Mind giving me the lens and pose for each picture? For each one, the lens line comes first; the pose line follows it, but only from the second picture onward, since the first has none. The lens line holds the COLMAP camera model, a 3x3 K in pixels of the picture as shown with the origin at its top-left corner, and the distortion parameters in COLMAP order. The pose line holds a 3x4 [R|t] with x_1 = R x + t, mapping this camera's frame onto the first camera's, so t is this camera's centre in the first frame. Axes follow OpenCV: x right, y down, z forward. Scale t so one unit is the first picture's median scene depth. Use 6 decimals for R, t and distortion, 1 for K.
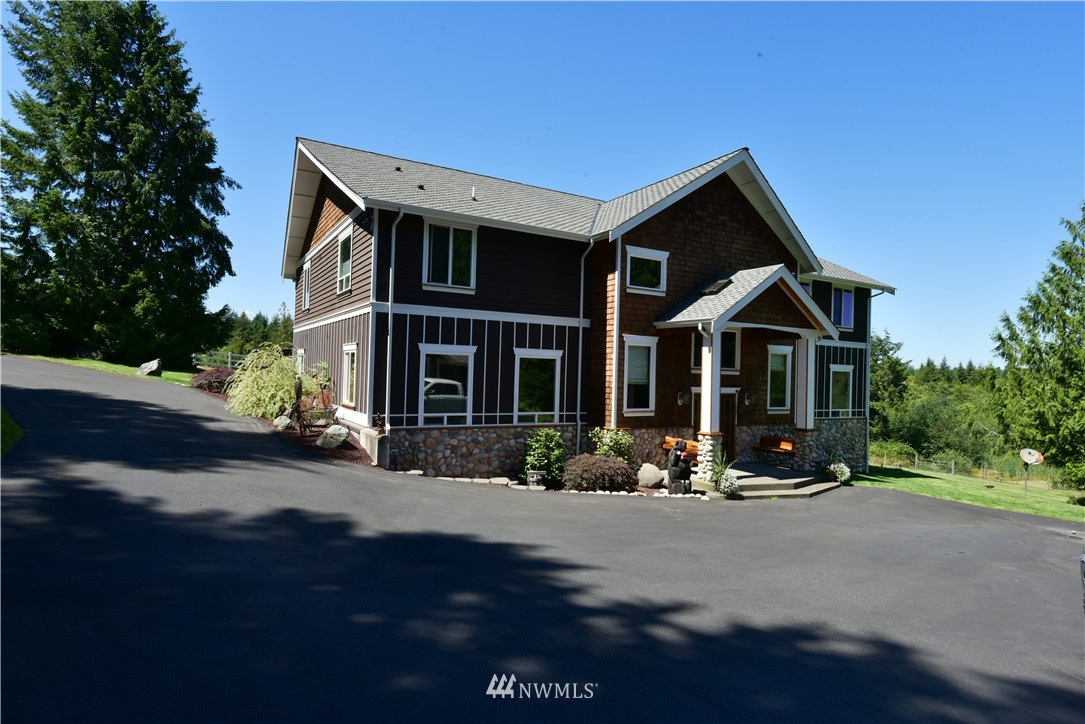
lens RADIAL K [[607.0, 0, 542.5], [0, 607.0, 362.0], [0, 0, 1]] dist [0.003305, -0.021289]
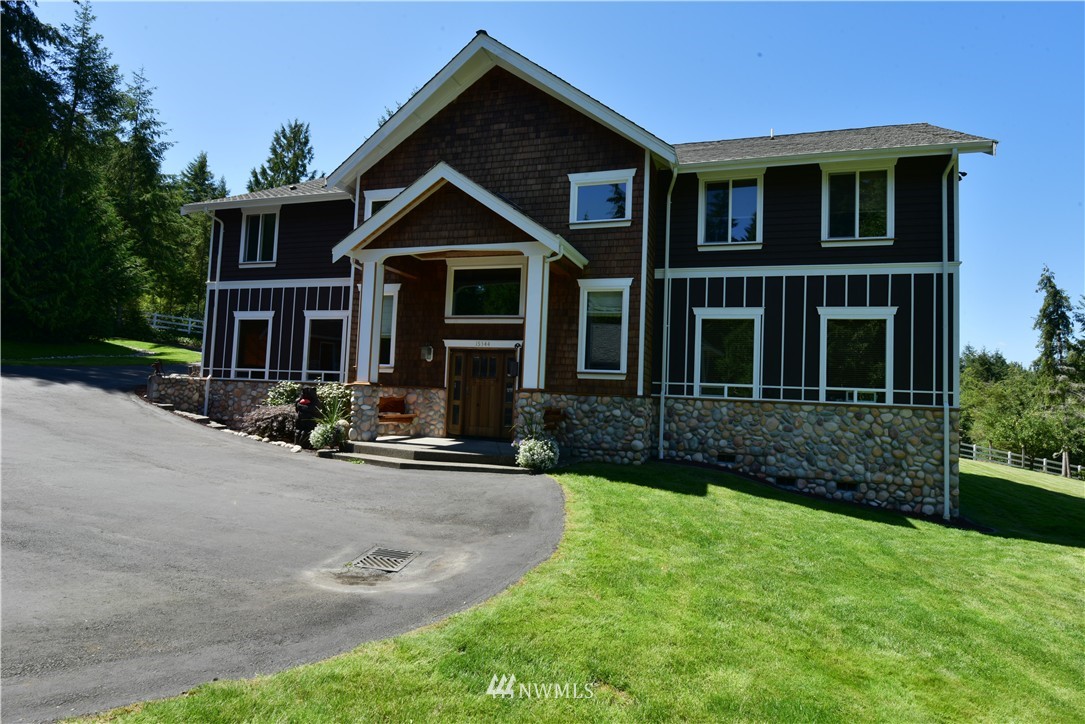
lens RADIAL K [[607.0, 0, 542.5], [0, 607.0, 362.0], [0, 0, 1]] dist [0.003305, -0.021289]
pose [[0.649479, -0.045836, -0.758997, 0.952495], [-0.012101, 0.997432, -0.070590, 0.126999], [0.760283, 0.055032, 0.647257, 0.570826]]
